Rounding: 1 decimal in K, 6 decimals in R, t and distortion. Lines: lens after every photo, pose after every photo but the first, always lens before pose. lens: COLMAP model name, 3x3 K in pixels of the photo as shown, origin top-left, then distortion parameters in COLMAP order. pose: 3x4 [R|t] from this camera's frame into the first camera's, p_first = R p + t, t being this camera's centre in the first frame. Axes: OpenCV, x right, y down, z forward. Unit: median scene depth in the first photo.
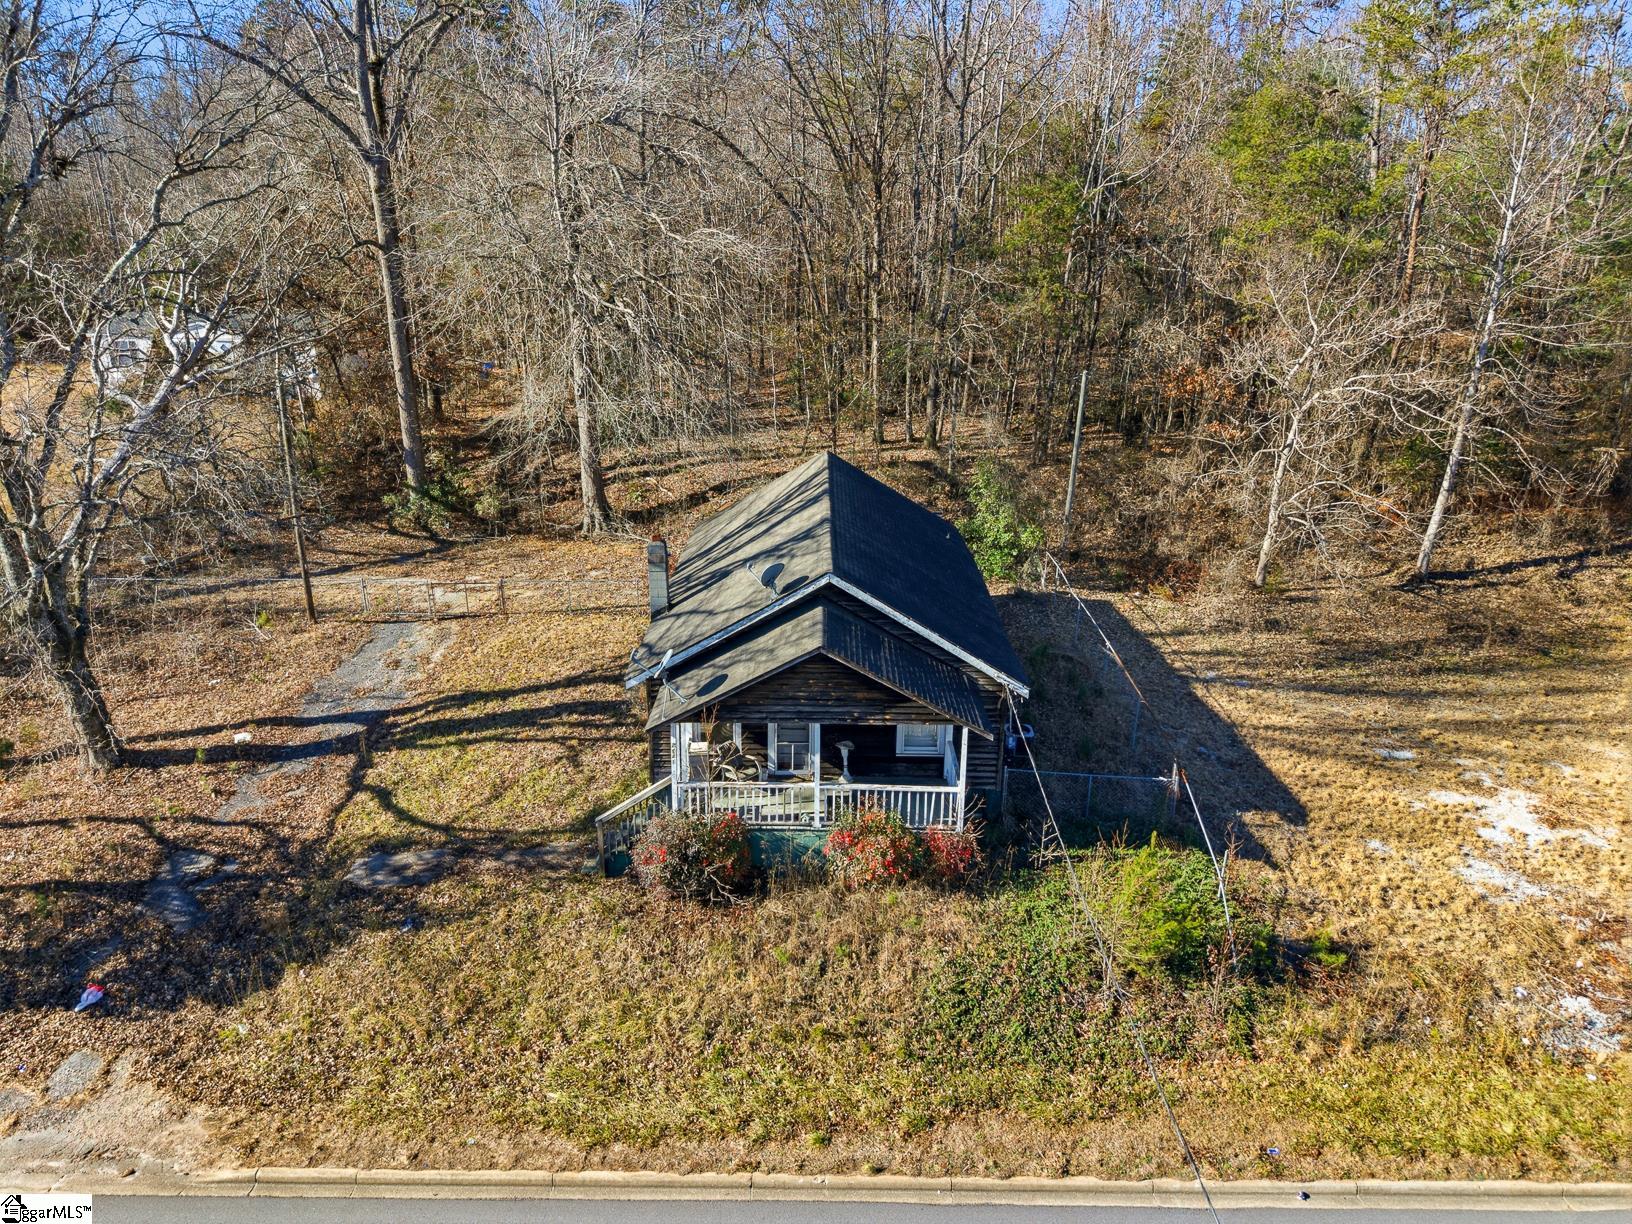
lens RADIAL K [[1110.7, 0, 811.9], [0, 1110.7, 571.7], [0, 0, 1]] dist [-0.006063, -0.003627]
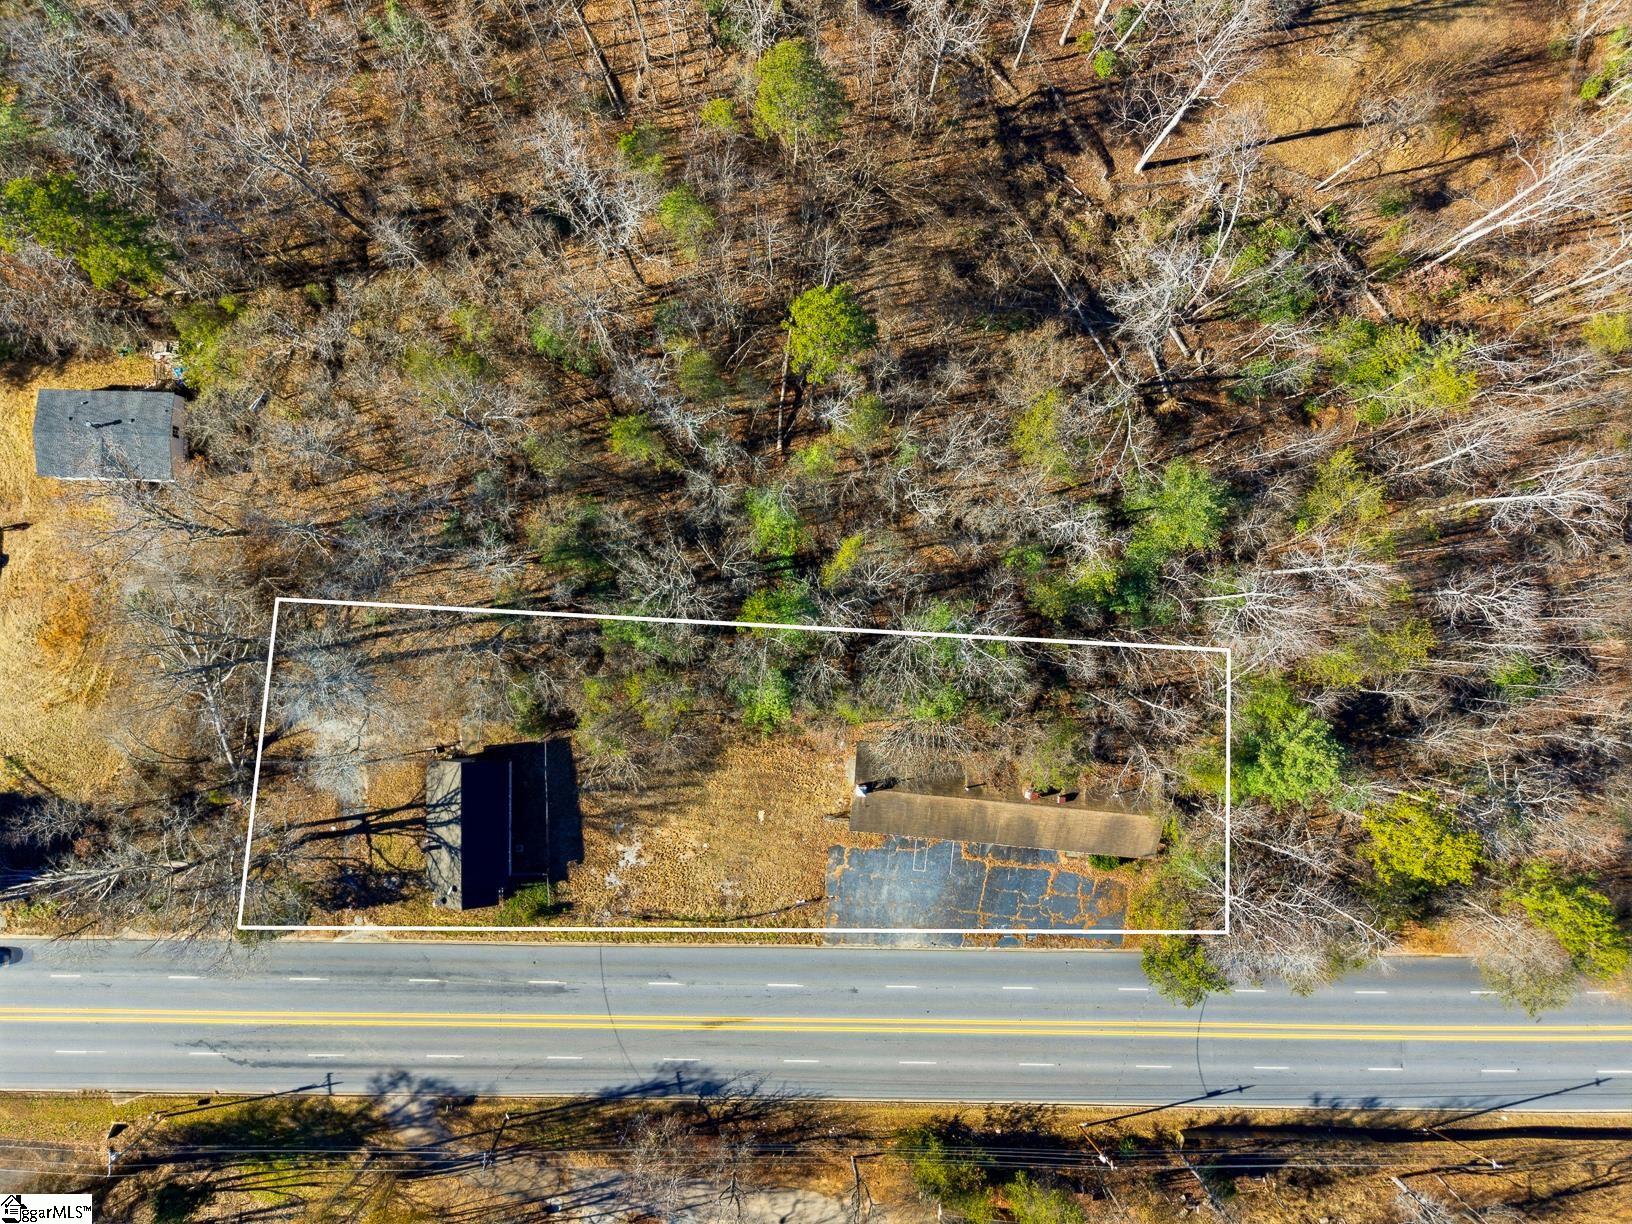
lens RADIAL K [[1108.8, 0, 816.0], [0, 1108.8, 612.0], [0, 0, 1]] dist [0.001945, -0.005620]
pose [[0.999791, -0.007464, 0.019026, 1.259964], [-0.016149, 0.282096, 0.959250, -4.267130], [-0.012527, -0.959357, 0.281917, 0.633495]]
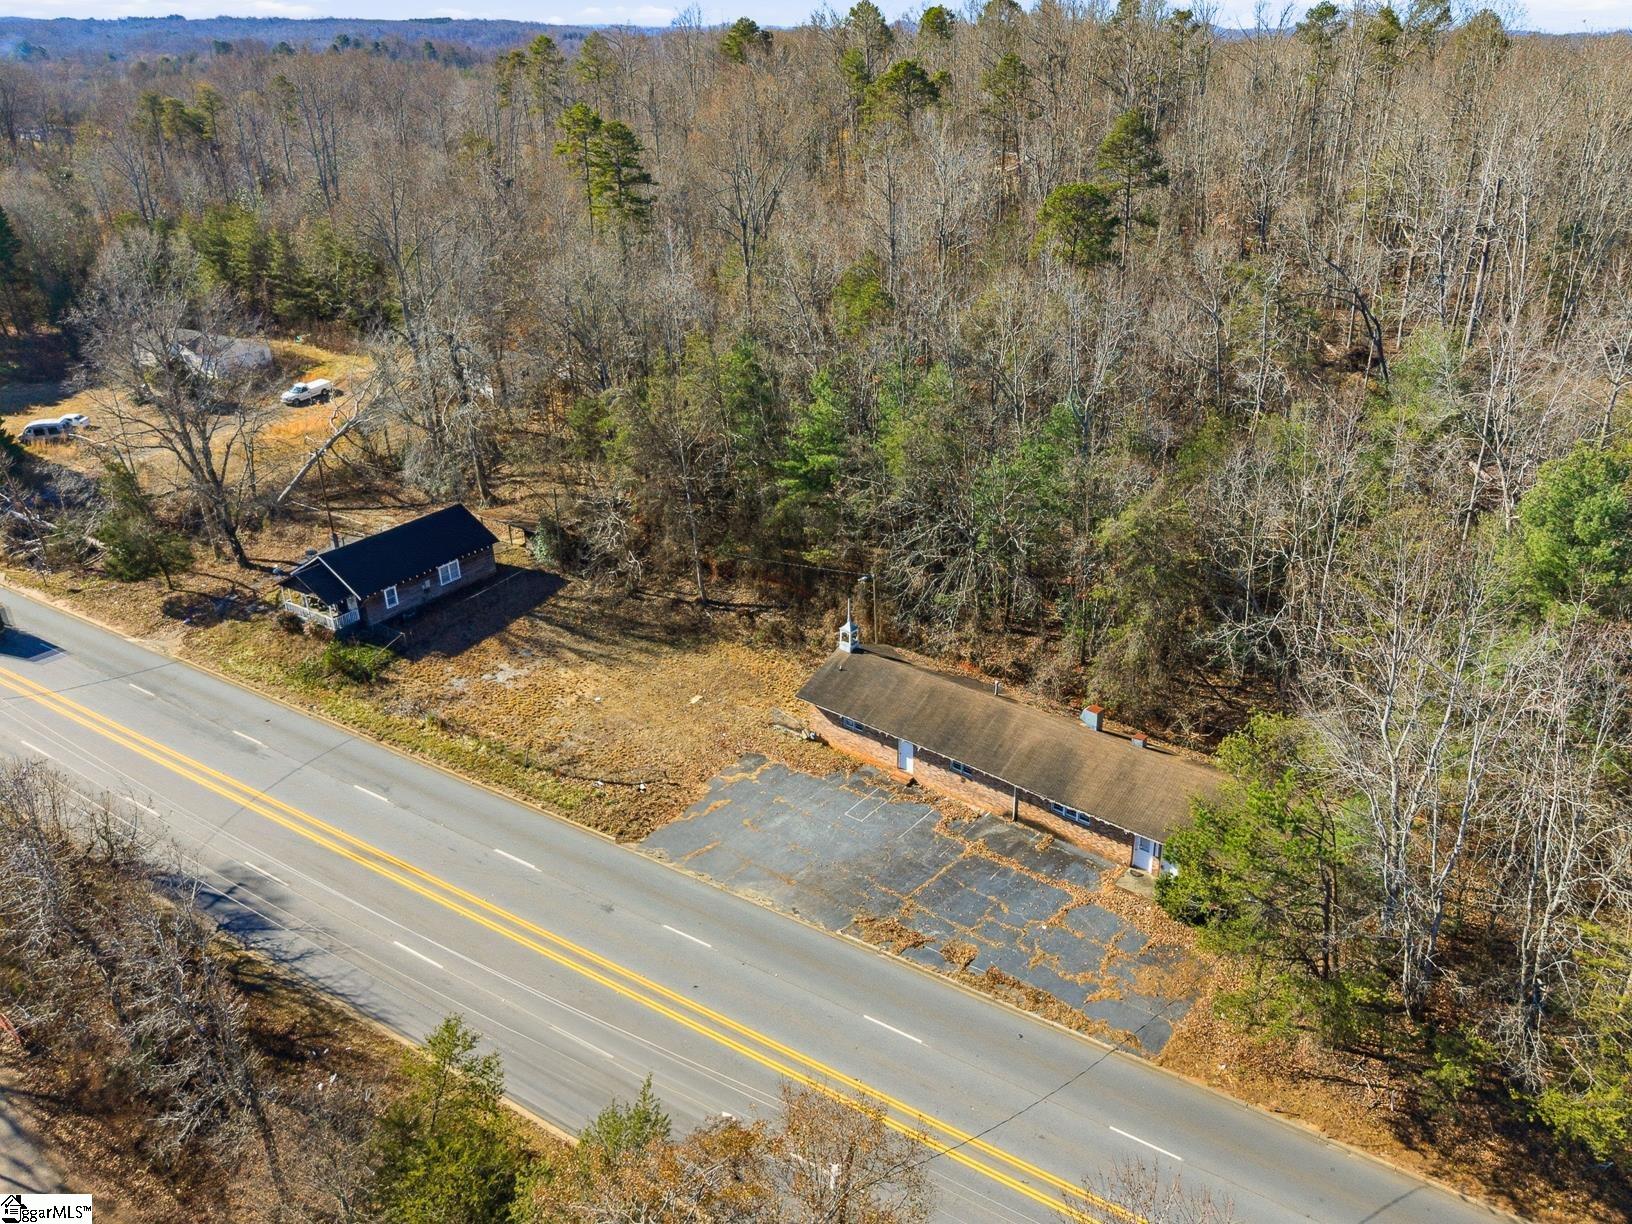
lens RADIAL K [[1213.4, 0, 912.0], [0, 1213.4, 610.1], [0, 0, 1]] dist [-0.002249, -0.006726]
pose [[0.862743, 0.215933, -0.457218, 2.964122], [-0.145833, 0.972065, 0.183907, -0.699945], [0.484157, -0.091987, 0.870132, -1.300988]]
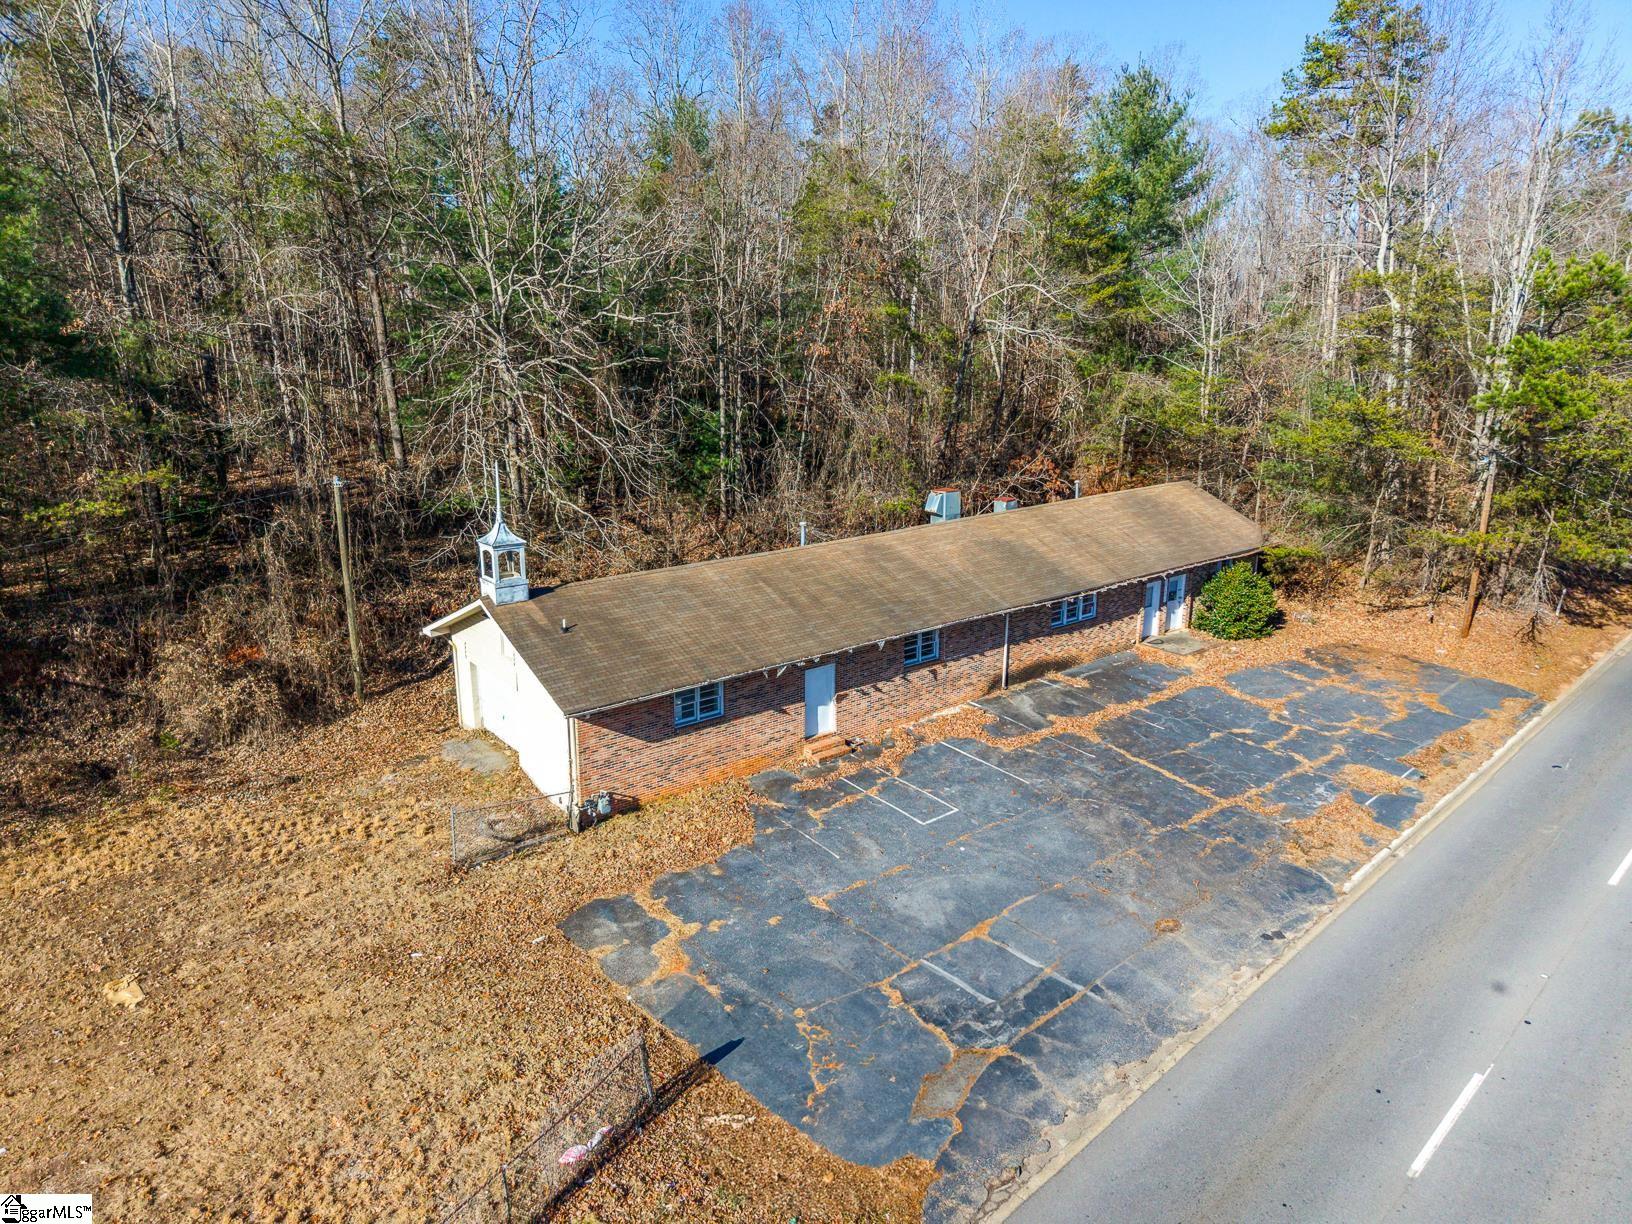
lens RADIAL K [[1108.8, 0, 816.0], [0, 1108.8, 612.0], [0, 0, 1]] dist [0.001945, -0.005620]
pose [[0.703436, -0.187043, 0.685706, 0.988320], [0.209386, 0.976473, 0.051556, -0.026238], [-0.679216, 0.107311, 0.726051, 0.187512]]
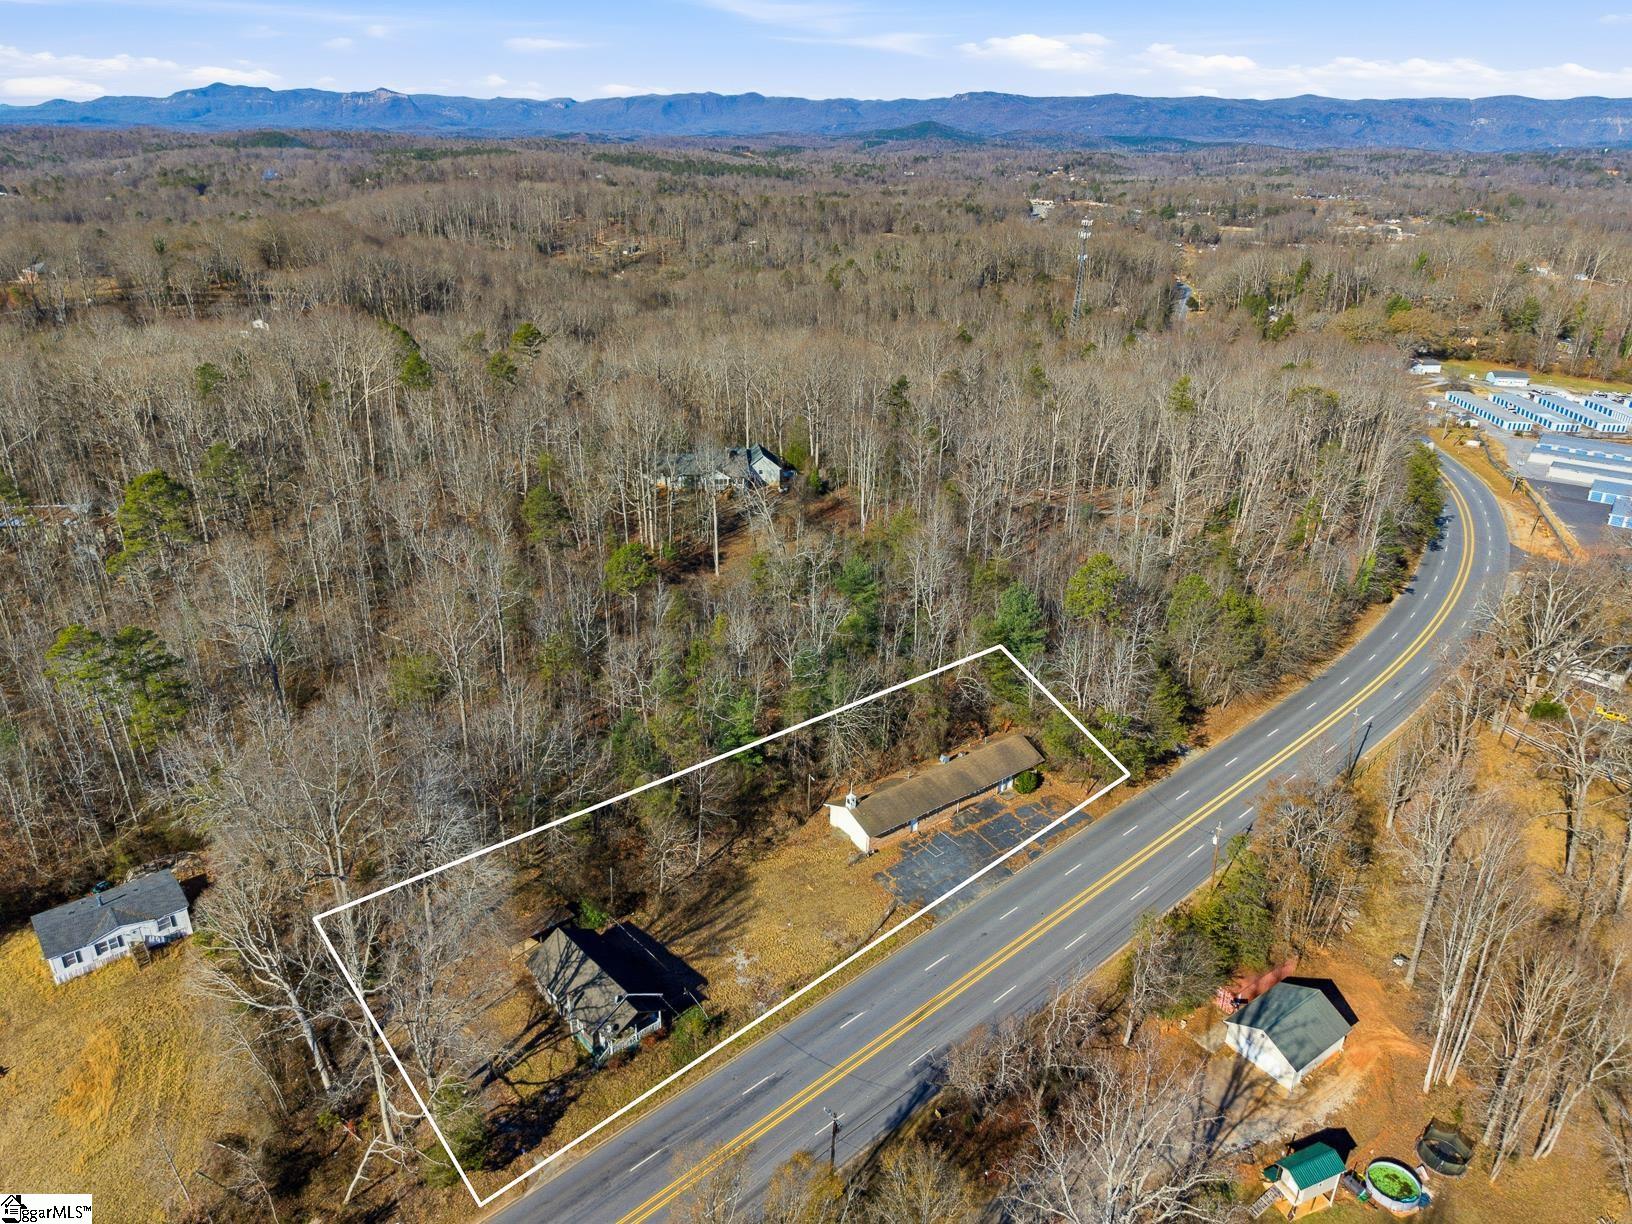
lens RADIAL K [[1108.8, 0, 816.0], [0, 1108.8, 612.0], [0, 0, 1]] dist [0.001945, -0.005620]
pose [[0.729312, -0.268498, 0.629295, -1.645707], [0.186363, 0.962960, 0.194878, -1.983138], [-0.658310, -0.024849, 0.752337, -2.625107]]
